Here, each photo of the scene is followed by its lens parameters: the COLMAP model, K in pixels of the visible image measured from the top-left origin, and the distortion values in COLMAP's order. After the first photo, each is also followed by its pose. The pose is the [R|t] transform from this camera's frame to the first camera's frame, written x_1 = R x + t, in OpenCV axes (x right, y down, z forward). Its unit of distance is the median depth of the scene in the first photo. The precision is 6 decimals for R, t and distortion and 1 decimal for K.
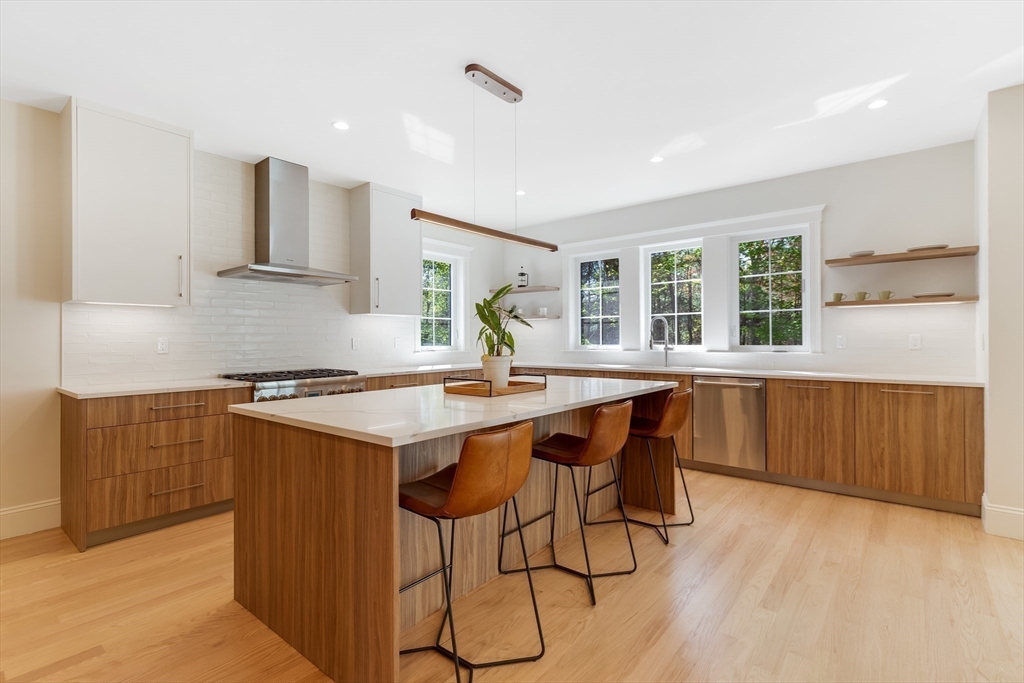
lens RADIAL K [[479.3, 0, 520.5], [0, 479.3, 342.4], [0, 0, 1]] dist [0.014853, -0.000174]
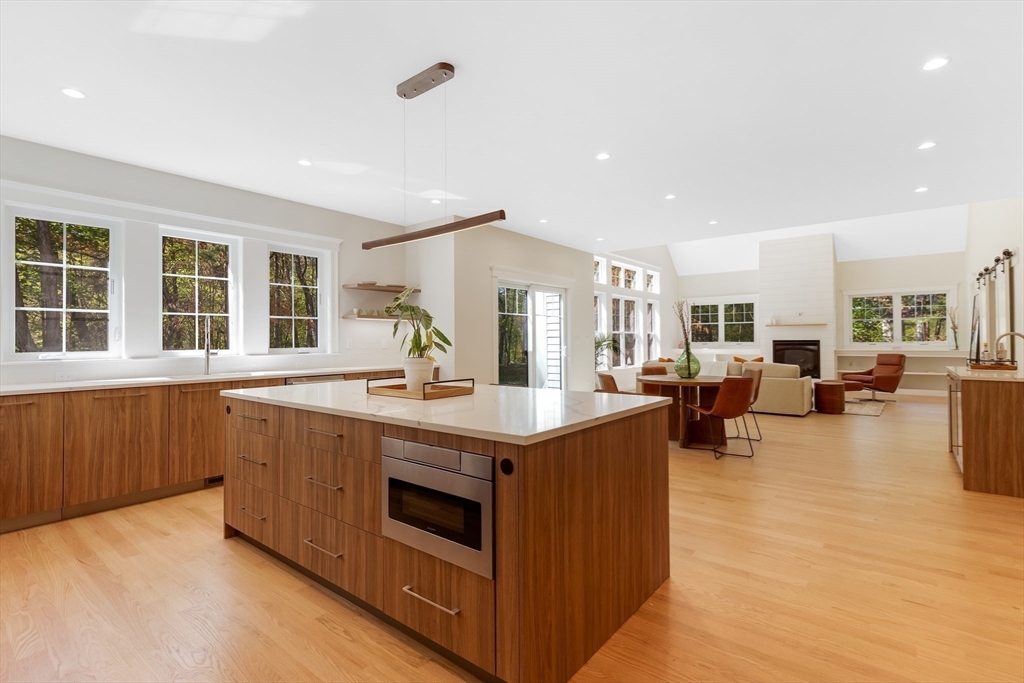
lens RADIAL K [[479.3, 0, 519.2], [0, 479.3, 332.8], [0, 0, 1]] dist [0.014853, -0.000174]
pose [[-0.003963, 0.022633, 0.999736, -0.565316], [0.013461, 0.999654, -0.022578, 0.001685], [-0.999902, 0.013368, -0.004266, 0.446265]]
